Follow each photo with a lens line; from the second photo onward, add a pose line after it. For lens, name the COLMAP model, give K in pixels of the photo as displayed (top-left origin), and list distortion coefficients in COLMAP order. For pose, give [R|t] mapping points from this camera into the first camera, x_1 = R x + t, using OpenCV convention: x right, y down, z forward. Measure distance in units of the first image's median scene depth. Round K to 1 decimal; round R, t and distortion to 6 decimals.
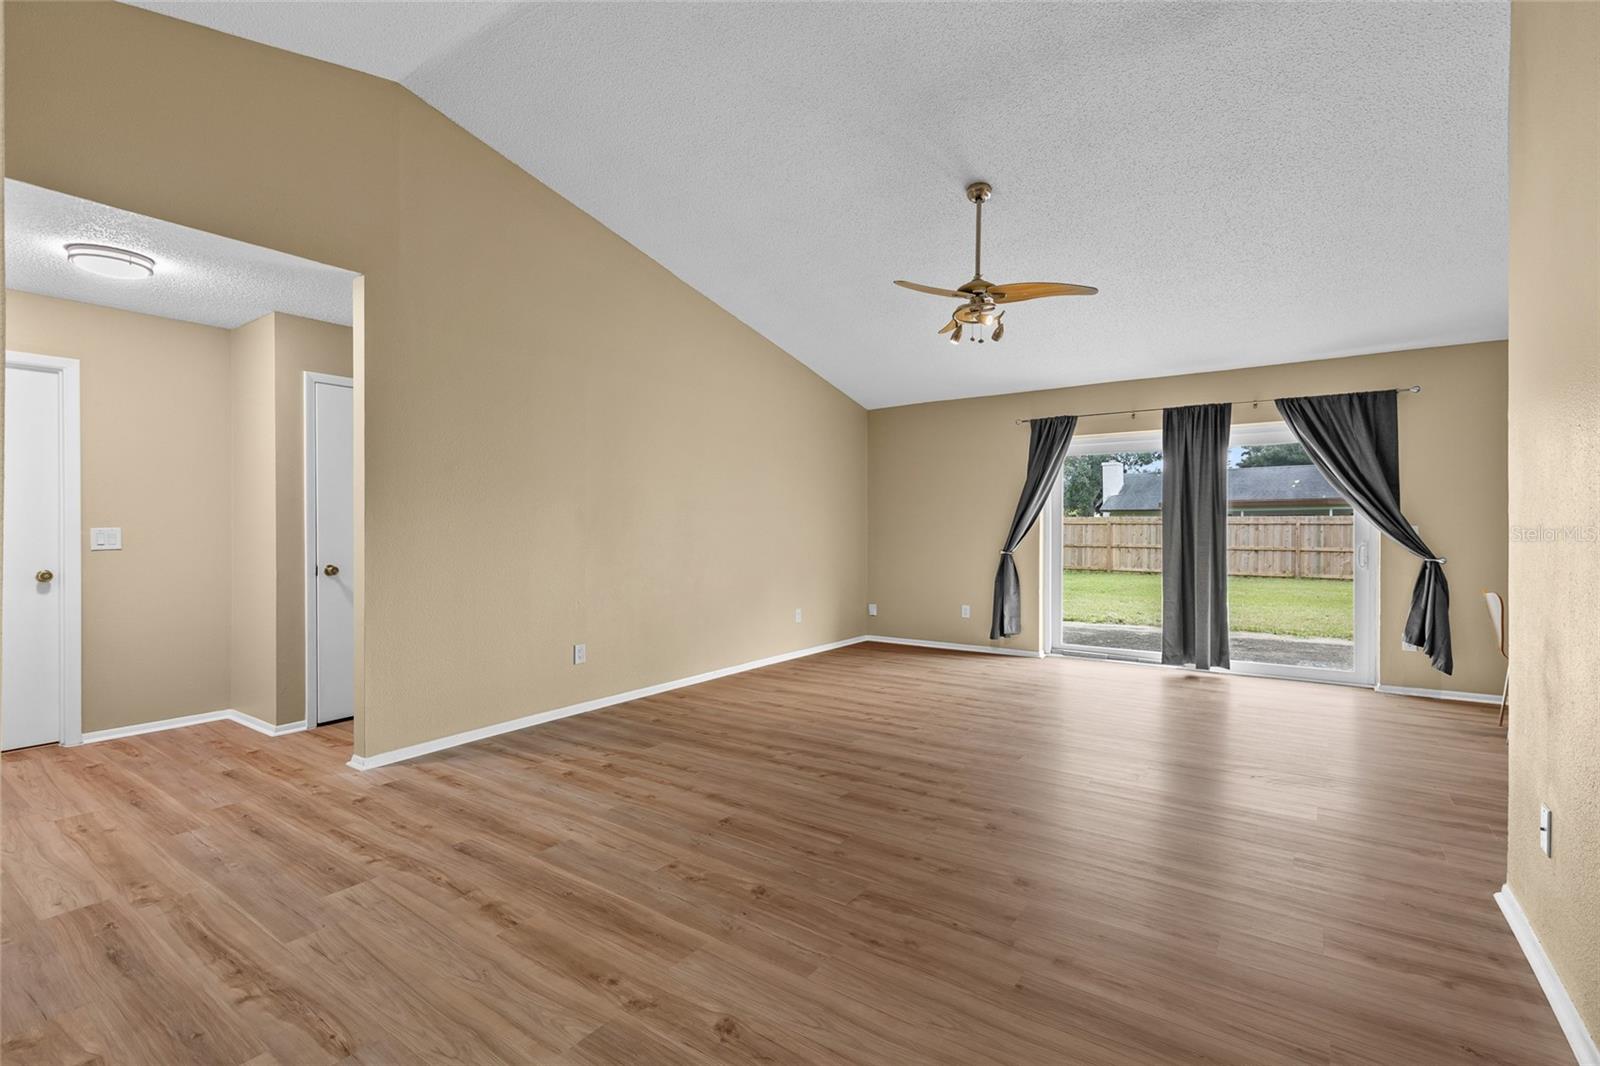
lens RADIAL K [[731.2, 0, 788.0], [0, 731.2, 531.5], [0, 0, 1]] dist [0.013671, -0.003197]
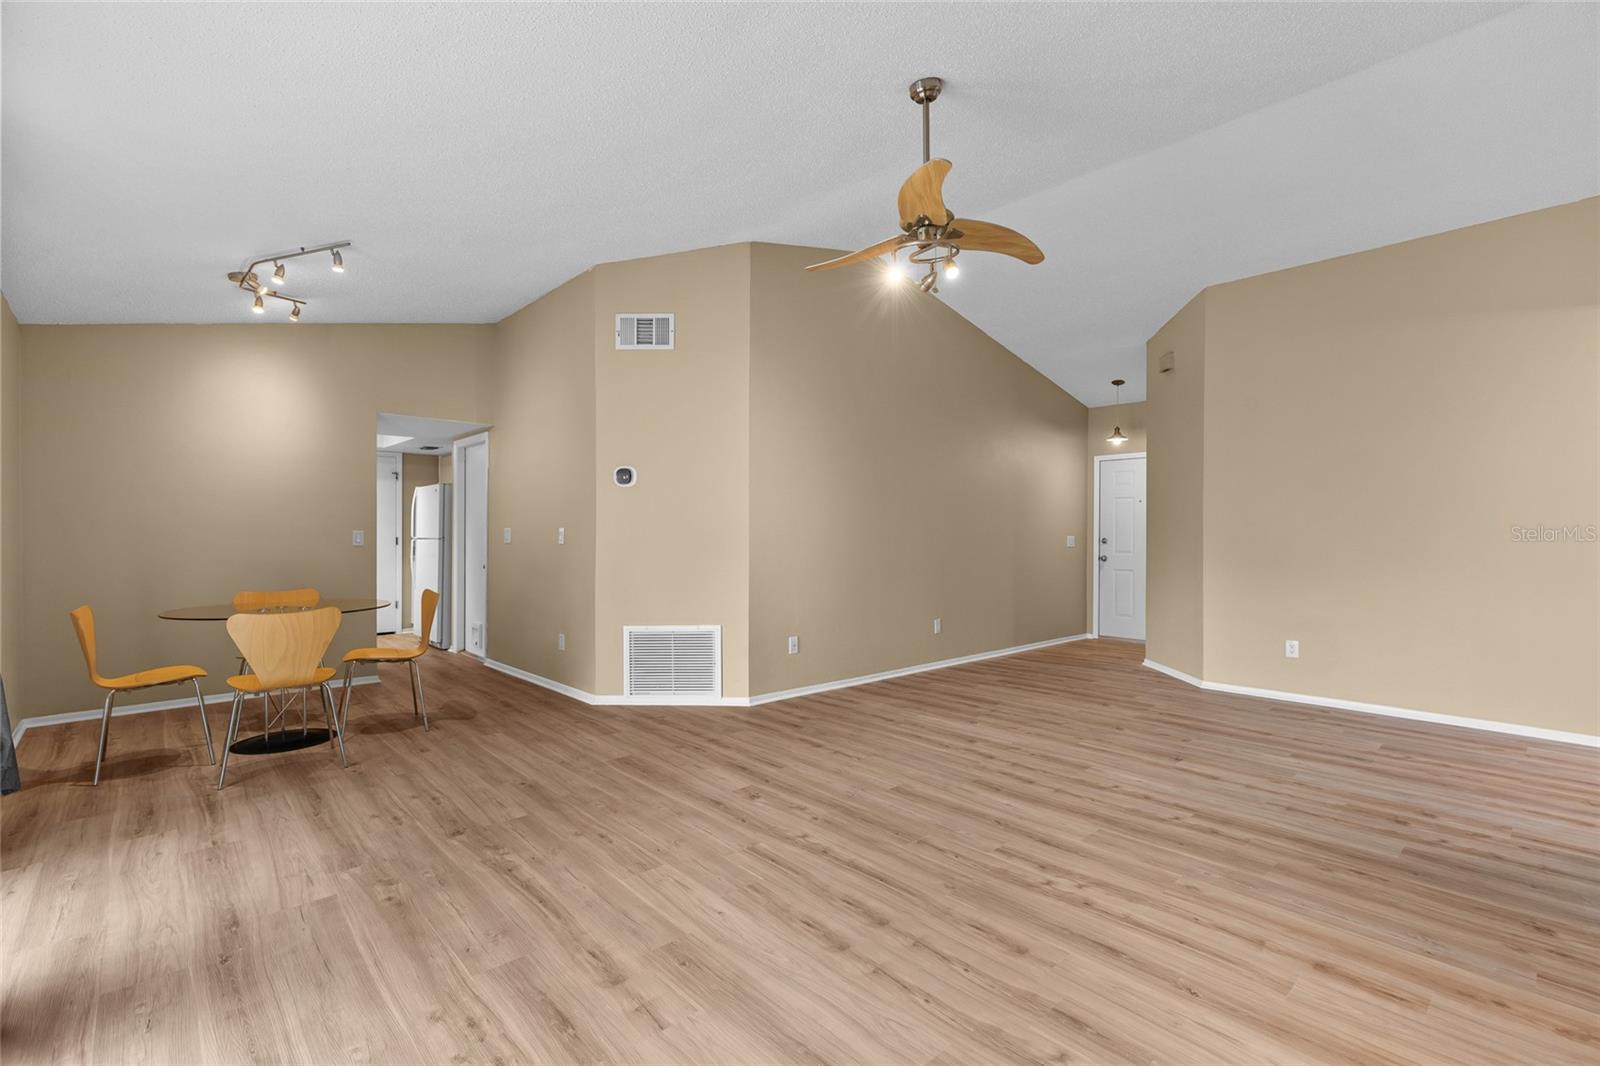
lens RADIAL K [[731.2, 0, 801.4], [0, 731.2, 529.9], [0, 0, 1]] dist [0.013671, -0.003197]
pose [[-0.981658, -0.000555, 0.190650, 0.187170], [-0.000466, 1.000000, 0.000512, -0.008008], [-0.190650, 0.000414, -0.981658, 1.393591]]
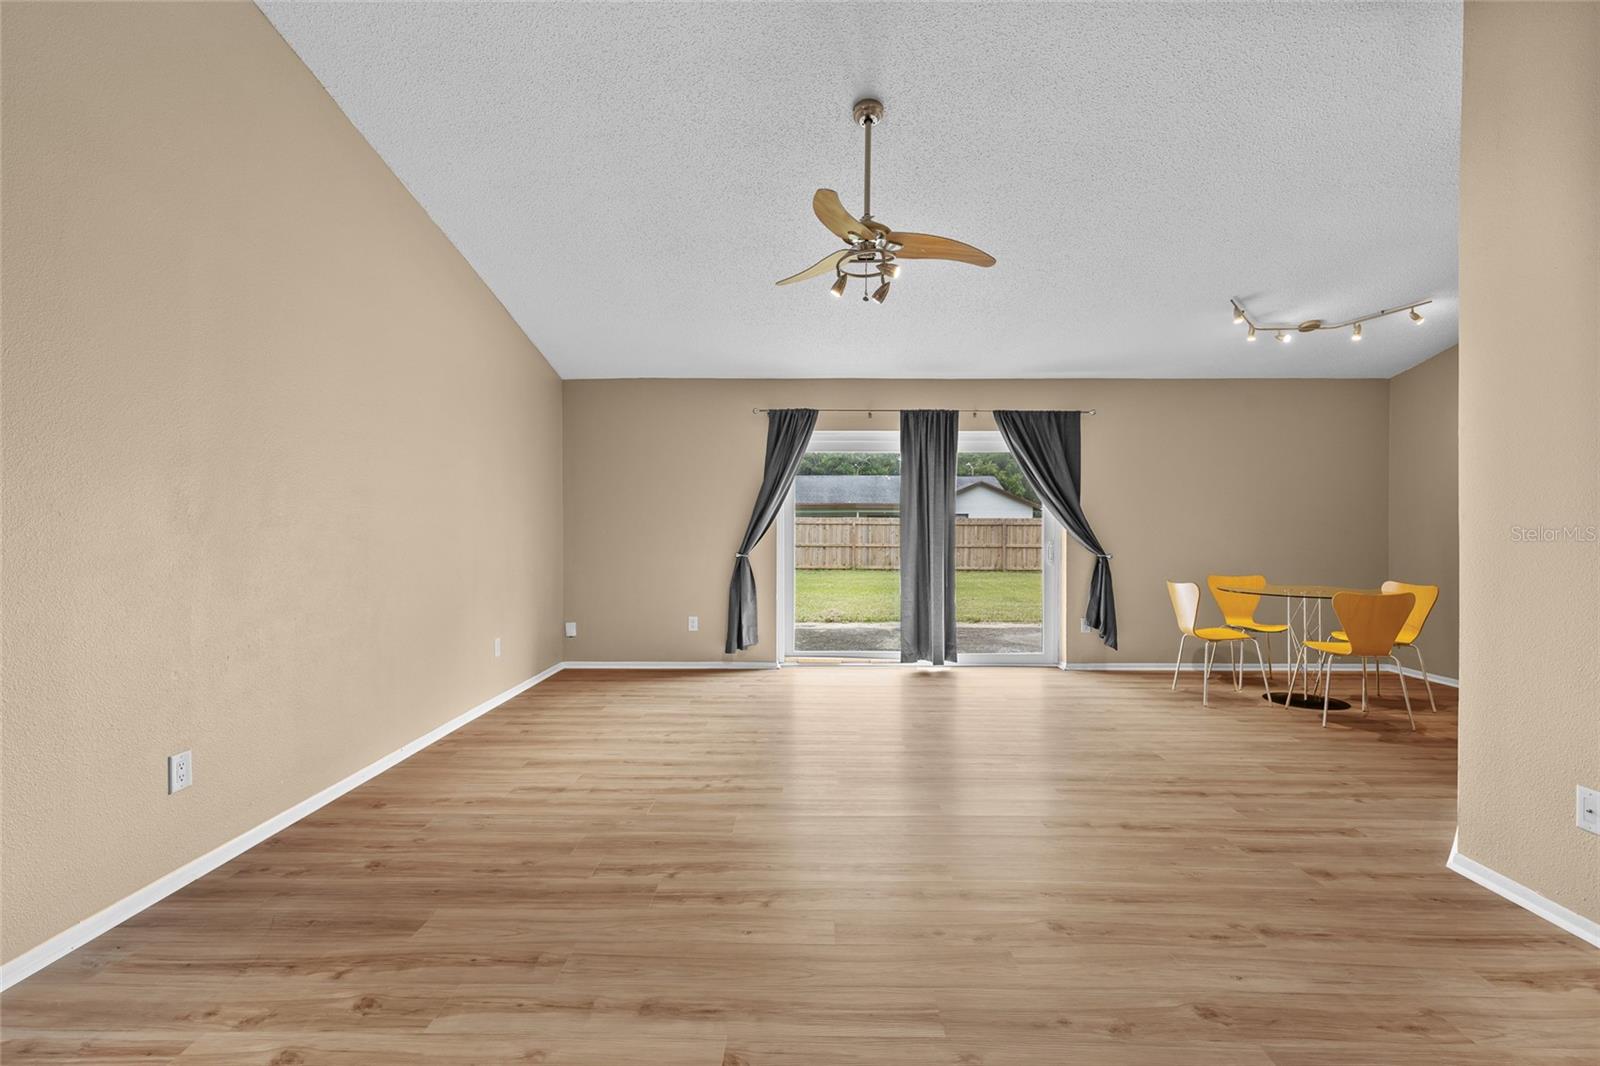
lens RADIAL K [[731.2, 0, 804.6], [0, 731.2, 534.5], [0, 0, 1]] dist [0.013671, -0.003197]
pose [[0.818448, -0.003353, 0.574571, -0.206483], [-0.000074, 0.999982, 0.005942, -0.002903], [-0.574581, -0.004905, 0.818433, 0.298517]]
